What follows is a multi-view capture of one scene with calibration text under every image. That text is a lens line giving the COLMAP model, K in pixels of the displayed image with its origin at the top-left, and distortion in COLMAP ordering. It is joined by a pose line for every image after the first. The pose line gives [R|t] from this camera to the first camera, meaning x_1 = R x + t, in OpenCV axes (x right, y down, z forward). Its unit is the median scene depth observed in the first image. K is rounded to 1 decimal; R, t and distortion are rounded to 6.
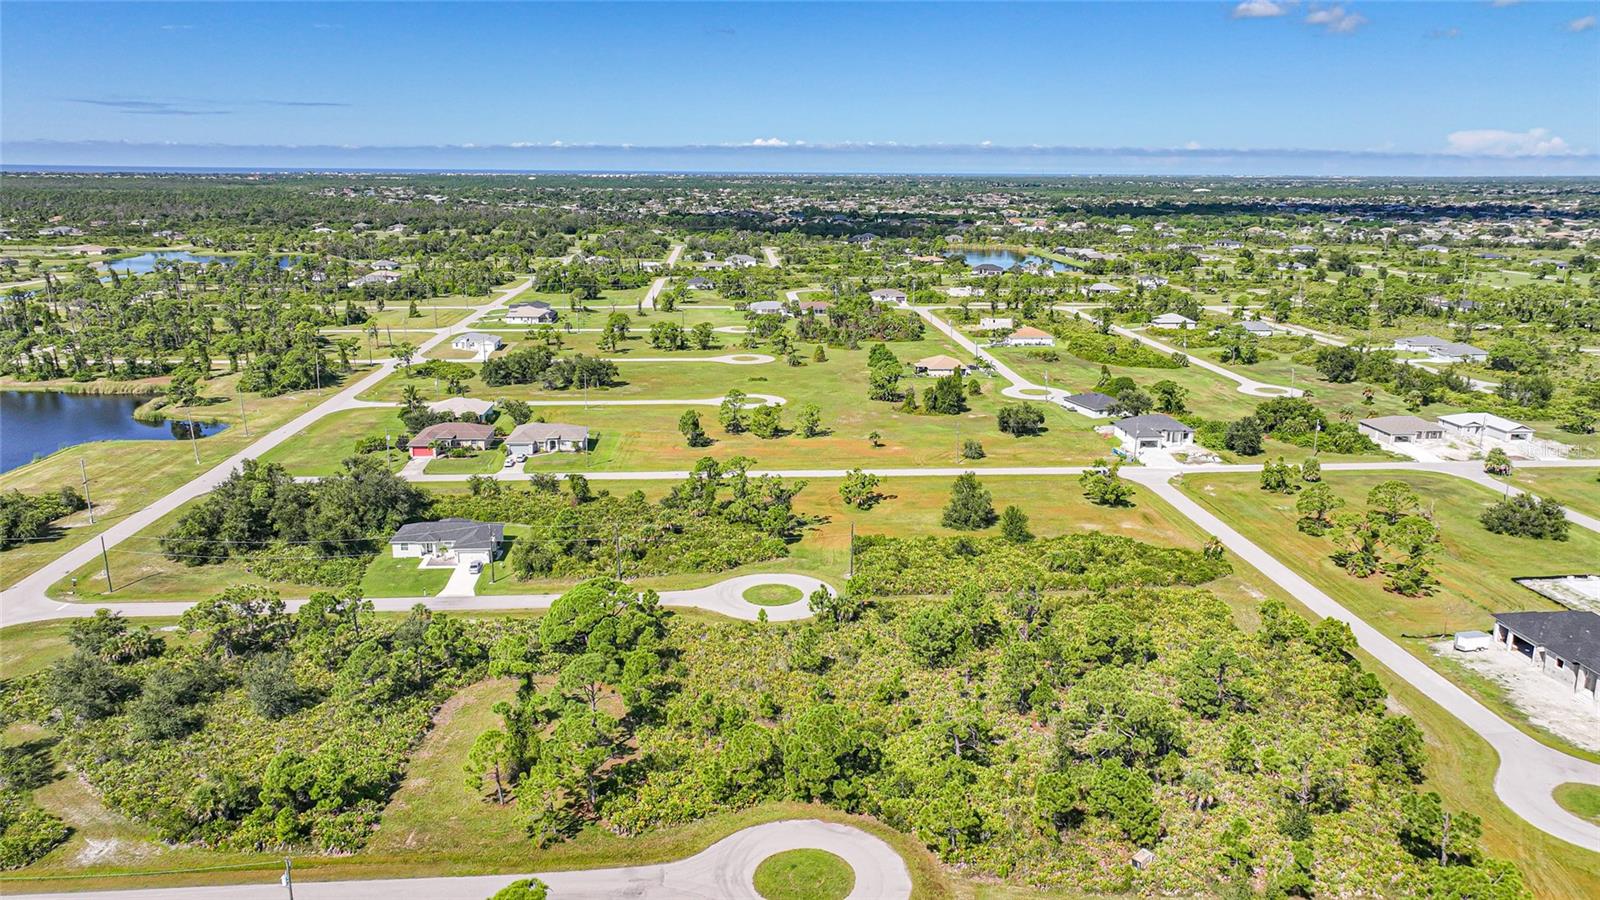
lens RADIAL K [[1118.0, 0, 806.6], [0, 1118.0, 449.6], [0, 0, 1]] dist [0.000752, 0.014459]
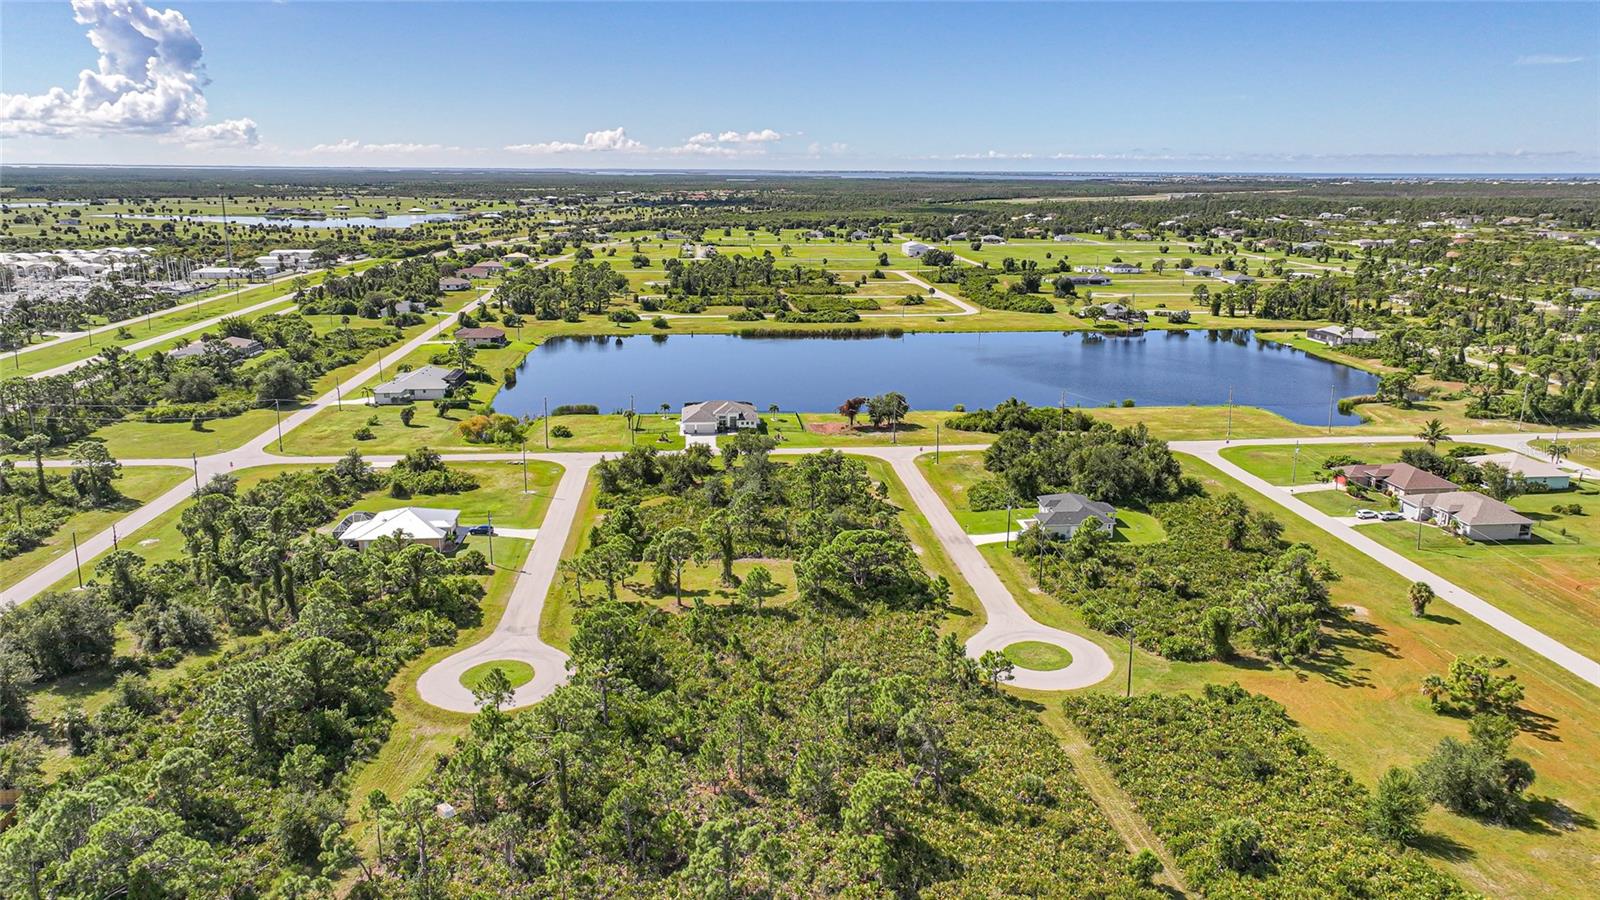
lens RADIAL K [[1114.9, 0, 807.1], [0, 1114.9, 451.1], [0, 0, 1]] dist [0.007374, 0.005794]
pose [[0.021538, 0.237556, -0.971135, 0.632884], [-0.246504, 0.942634, 0.225118, -0.140832], [0.968903, 0.234540, 0.078861, 0.588558]]
